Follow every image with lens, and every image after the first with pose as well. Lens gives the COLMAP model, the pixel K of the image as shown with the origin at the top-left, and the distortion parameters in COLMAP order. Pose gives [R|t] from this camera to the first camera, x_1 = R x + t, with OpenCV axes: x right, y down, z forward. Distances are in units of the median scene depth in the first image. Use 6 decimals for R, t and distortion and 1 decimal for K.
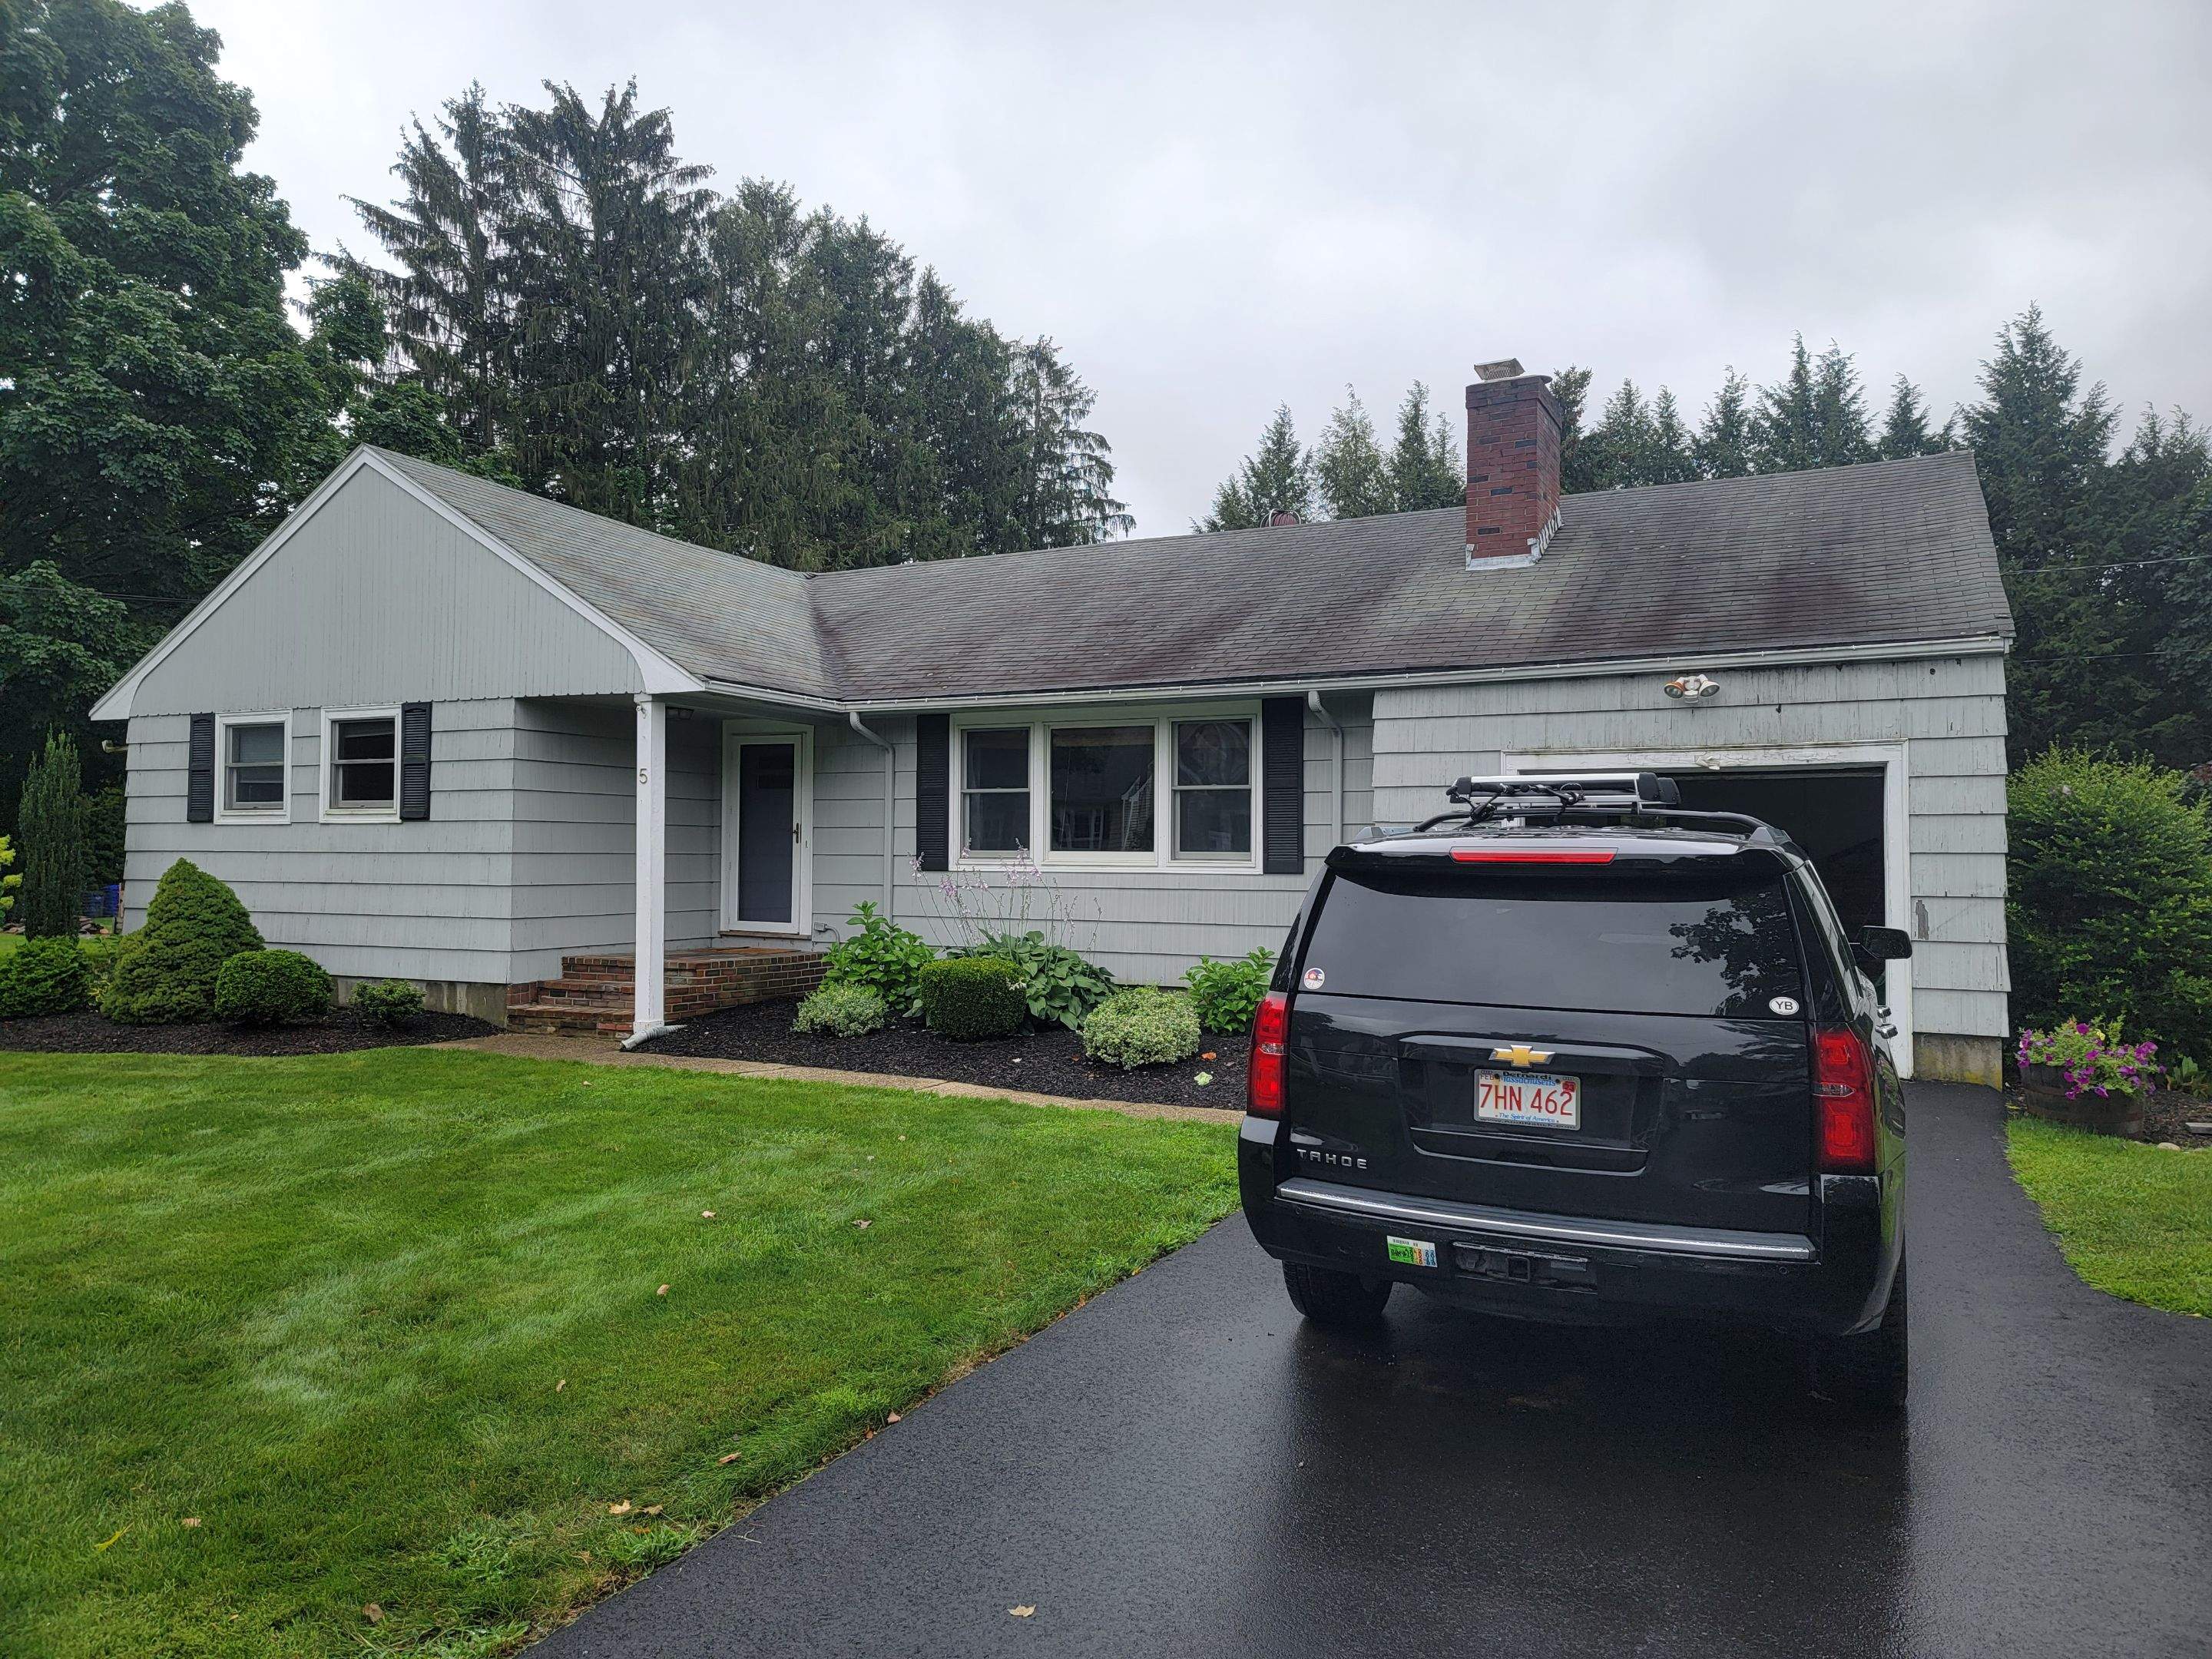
lens RADIAL K [[1529.3, 0, 1091.0], [0, 1529.3, 815.0], [0, 0, 1]] dist [0.094237, -0.069325]
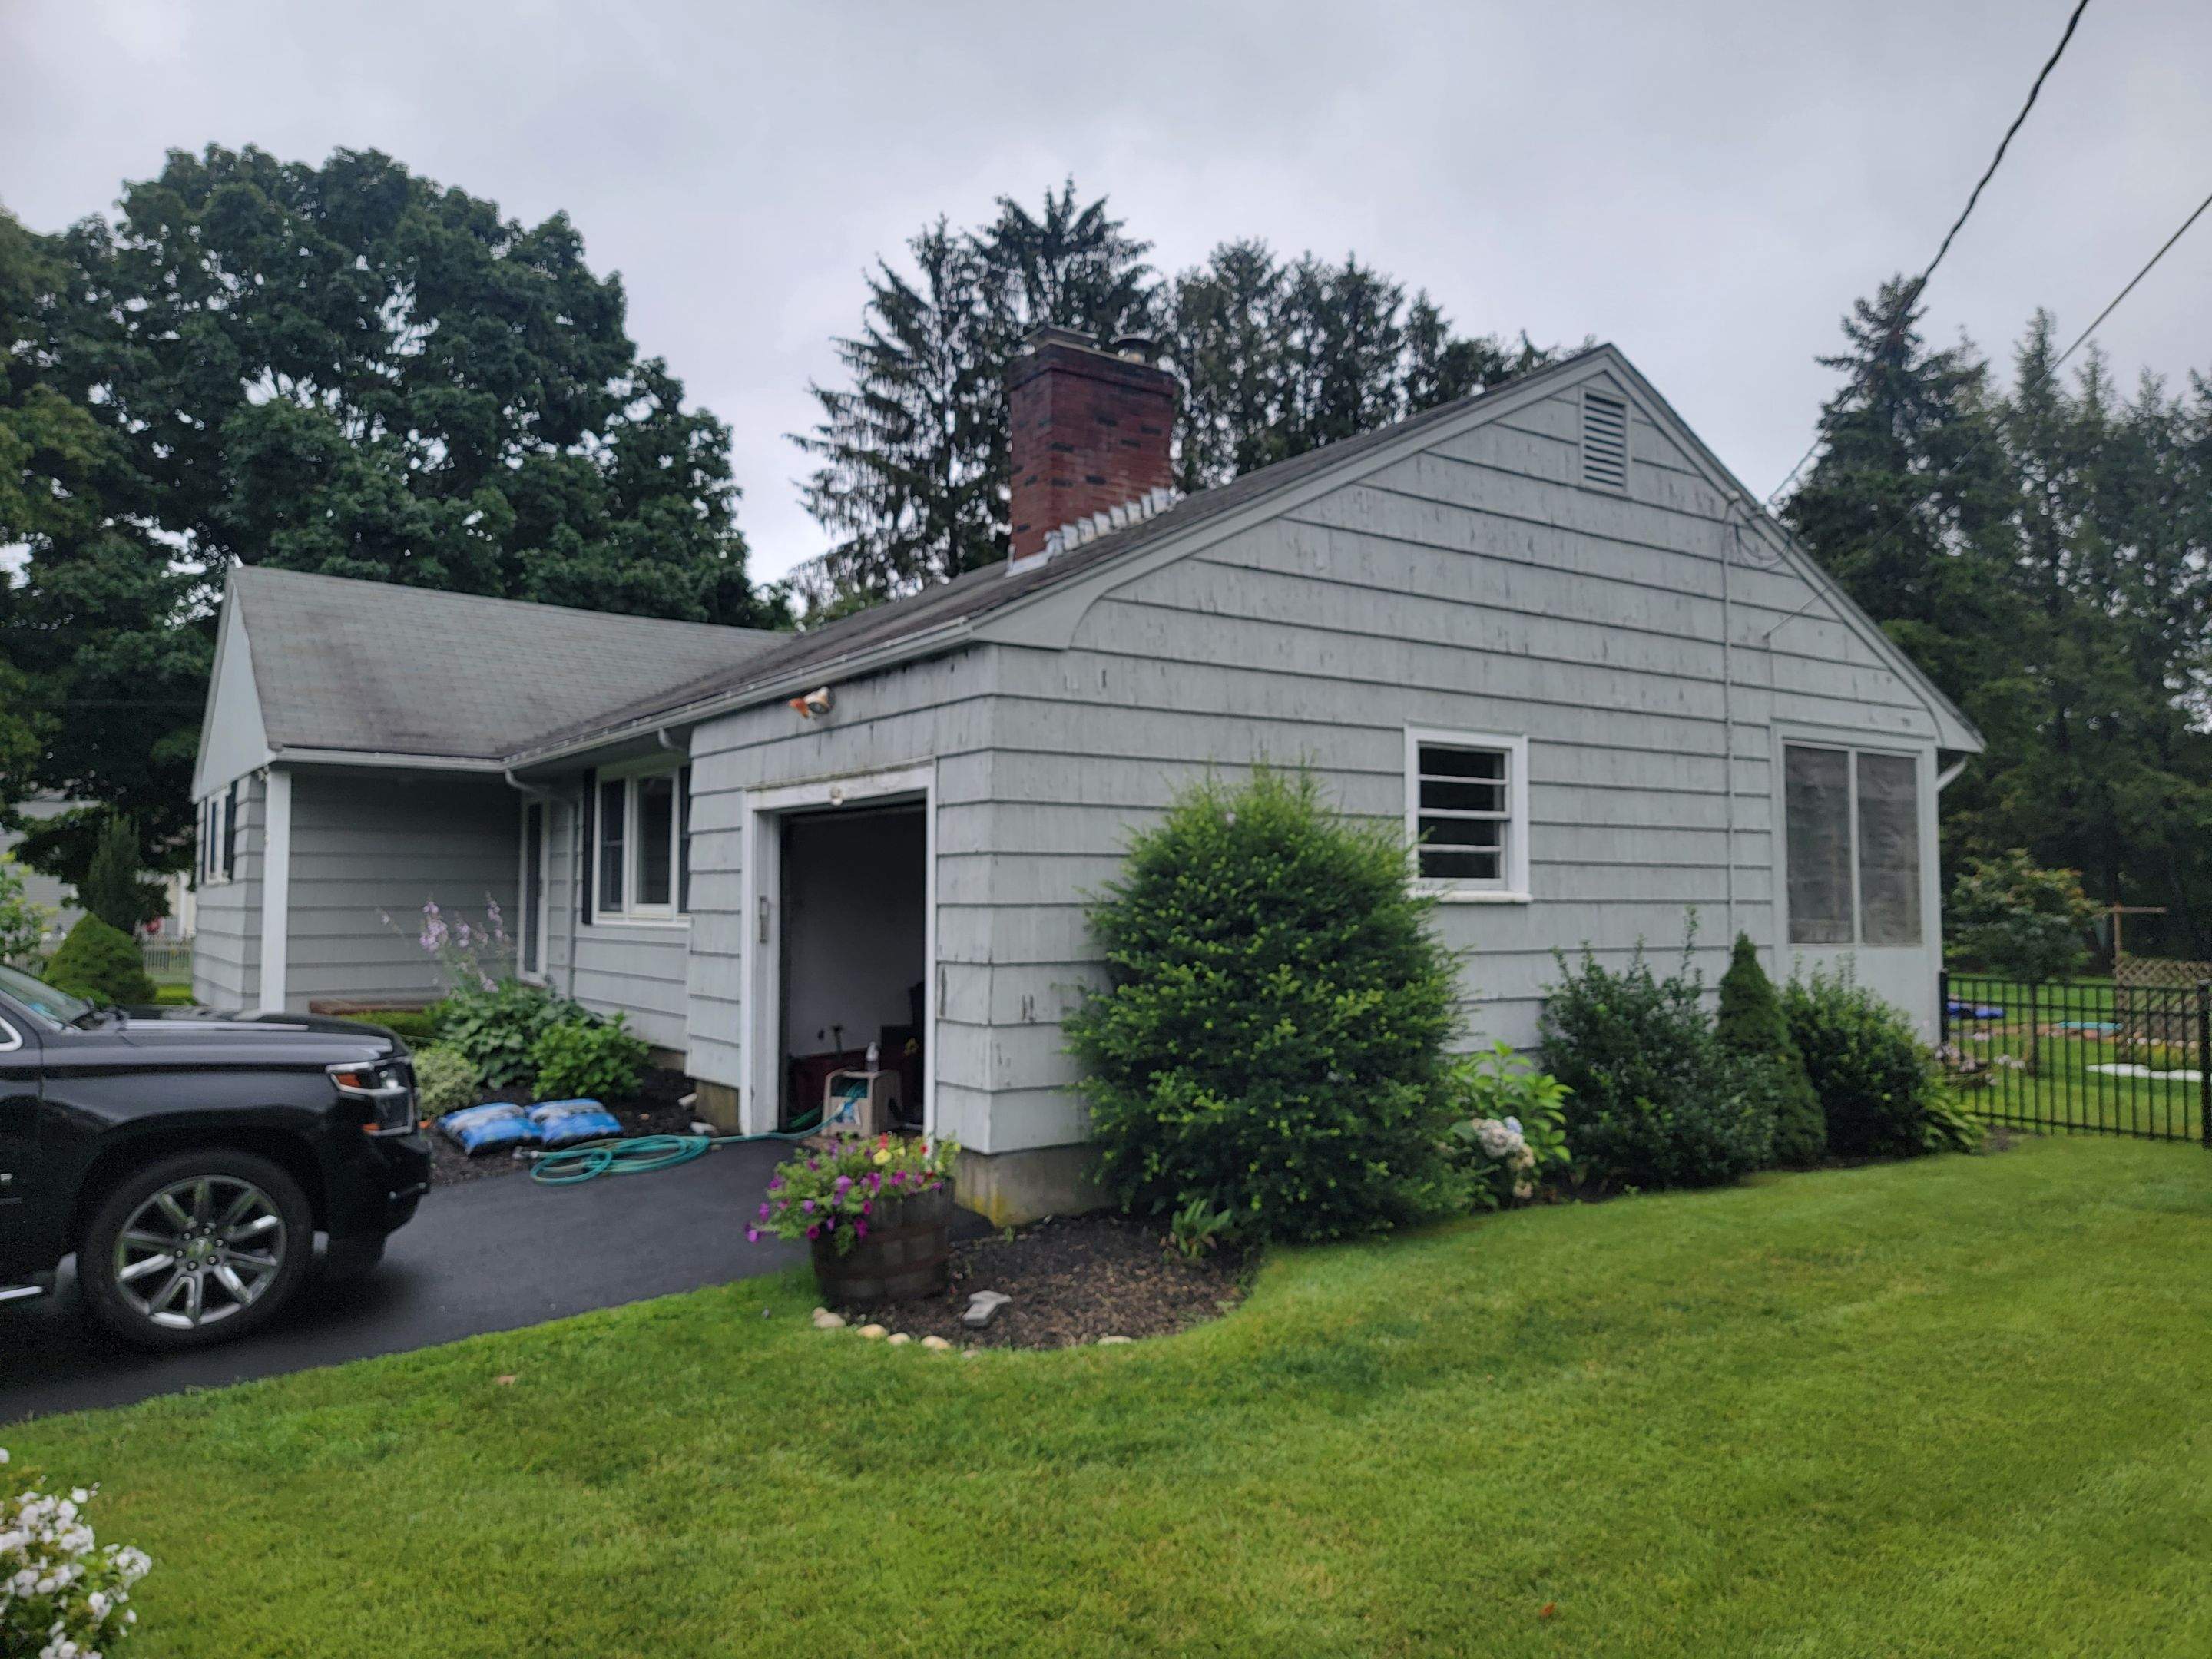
lens RADIAL K [[1526.3, 0, 1113.9], [0, 1526.3, 820.7], [0, 0, 1]] dist [0.035652, 0.003367]
pose [[0.882252, -0.027885, -0.469951, 0.214709], [0.016609, 0.999466, -0.028124, 0.000757], [0.470484, 0.017007, 0.882244, 0.088993]]
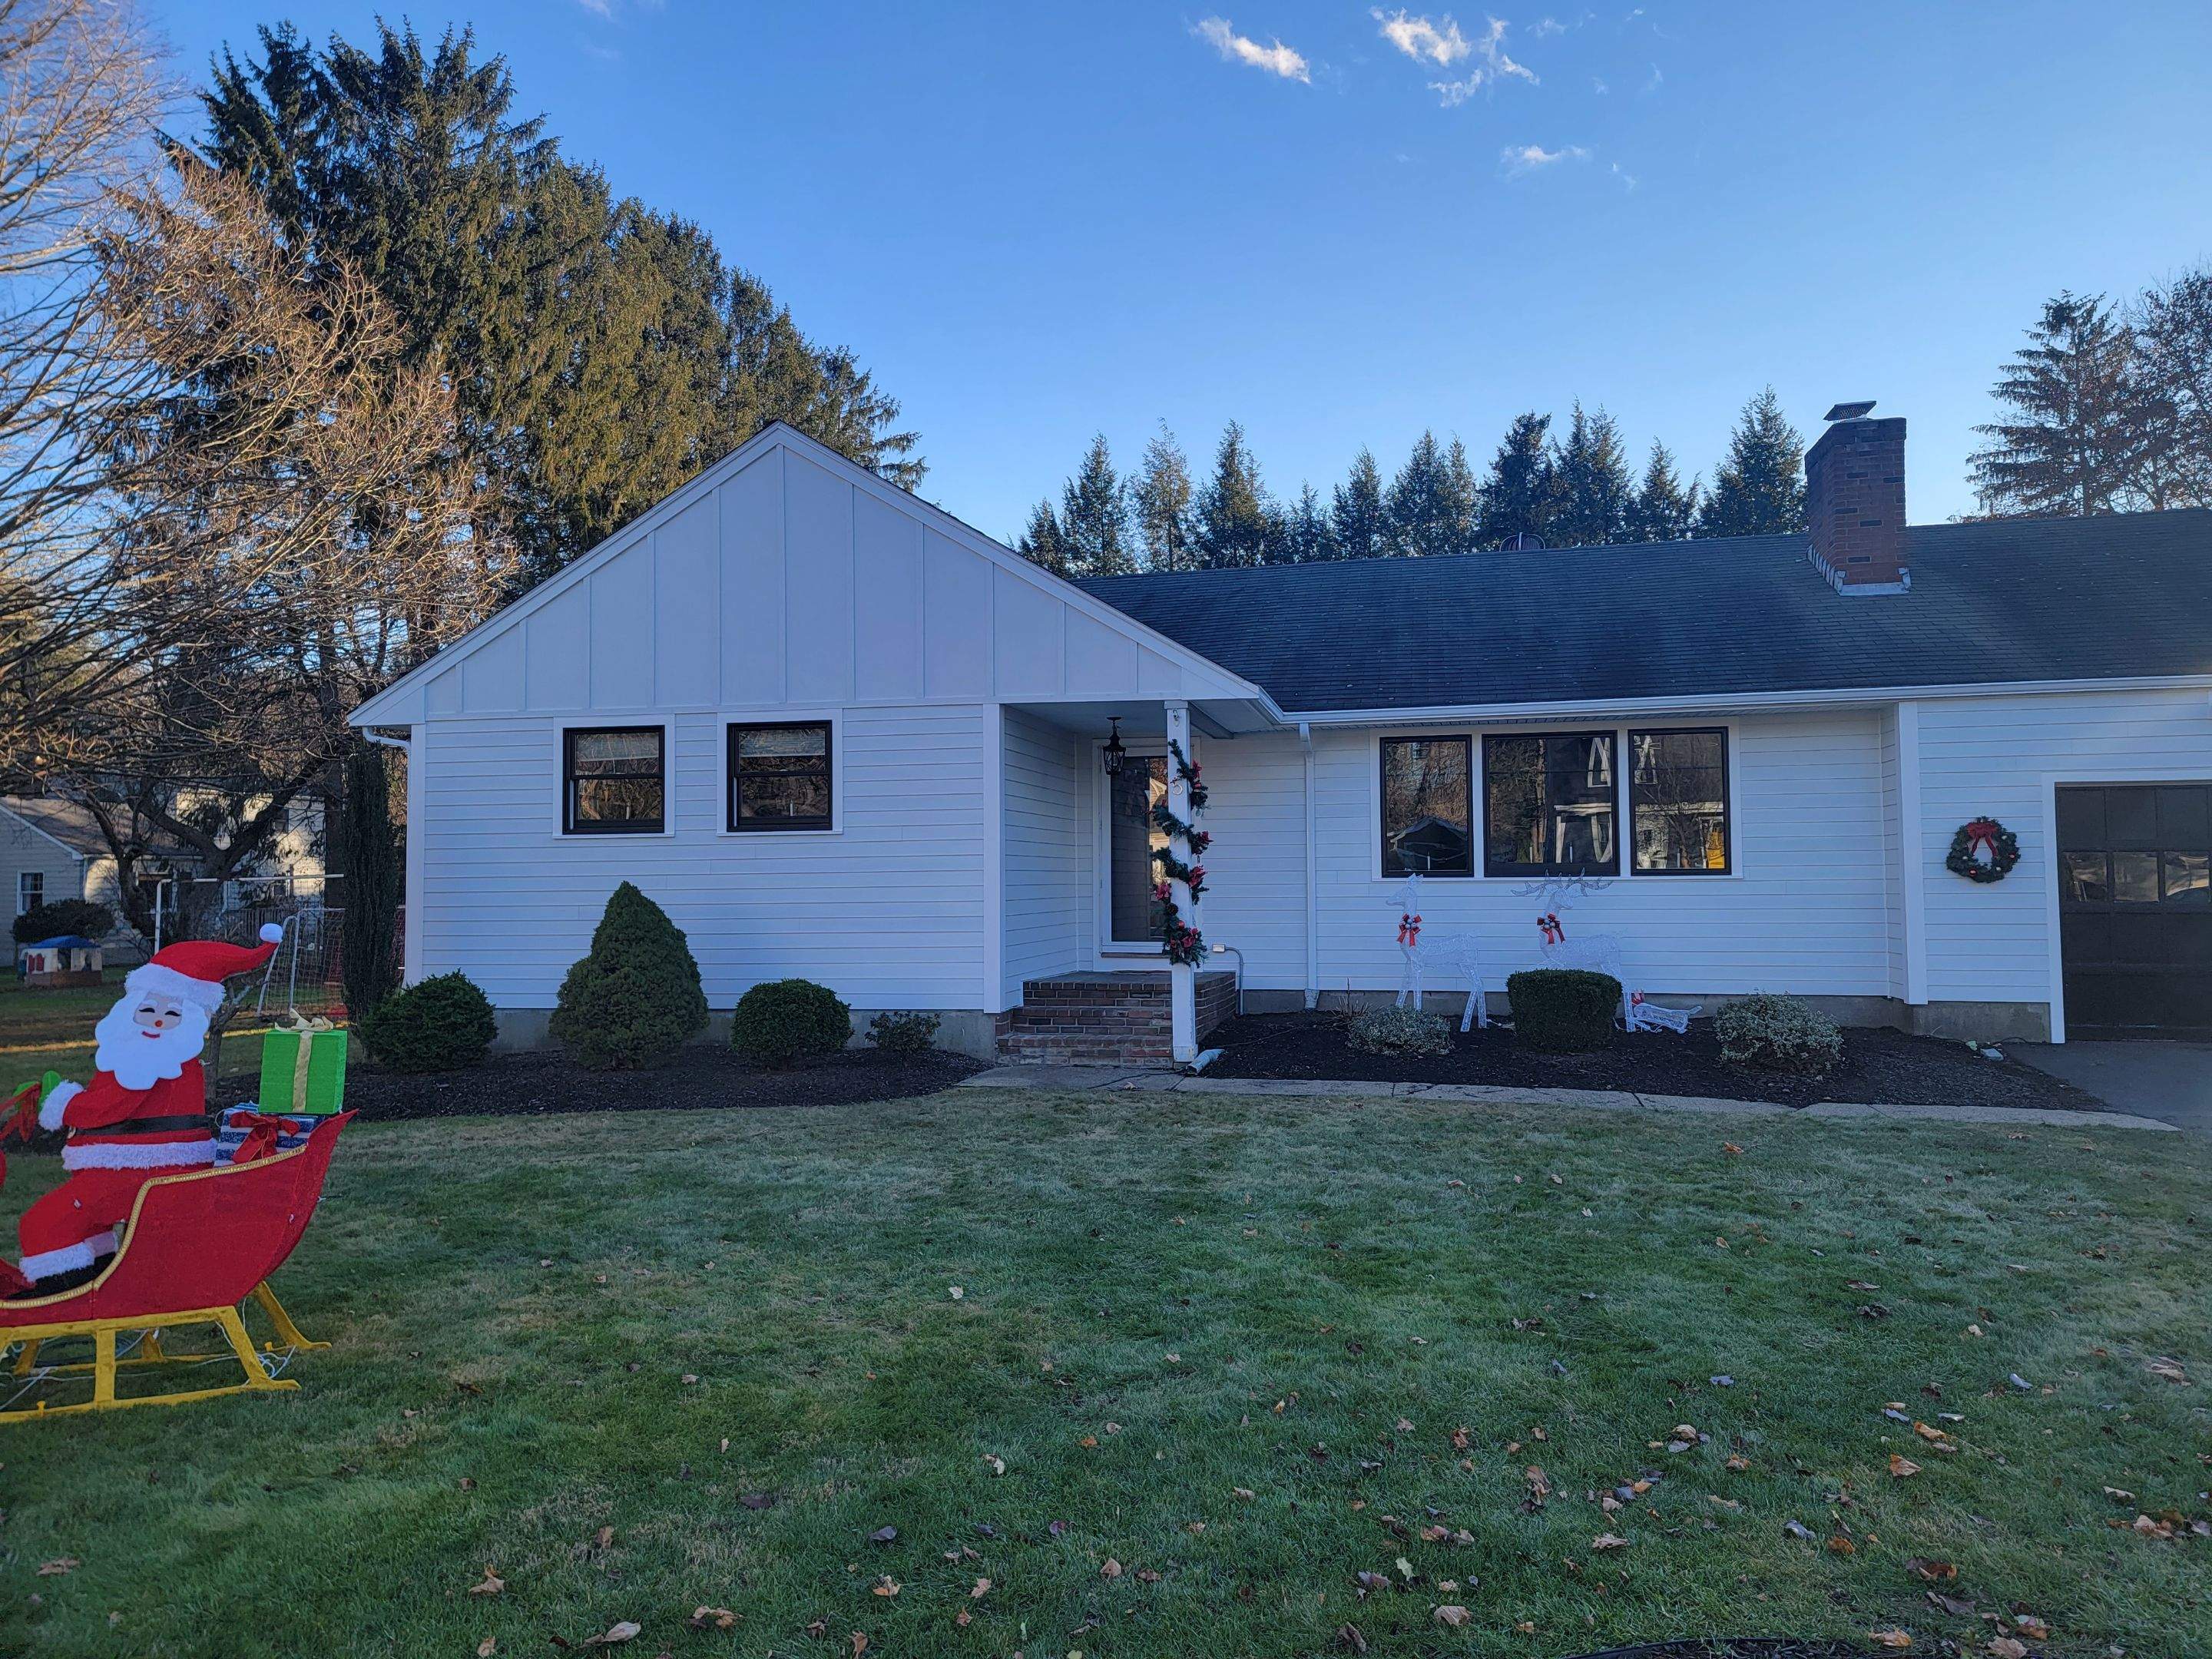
lens RADIAL K [[1529.3, 0, 1124.4], [0, 1529.3, 818.9], [0, 0, 1]] dist [0.094237, -0.069325]
pose [[0.967549, -0.003559, 0.252657, -0.160156], [0.007153, 0.999886, -0.013309, 0.001938], [-0.252581, 0.014684, 0.967464, 0.027629]]
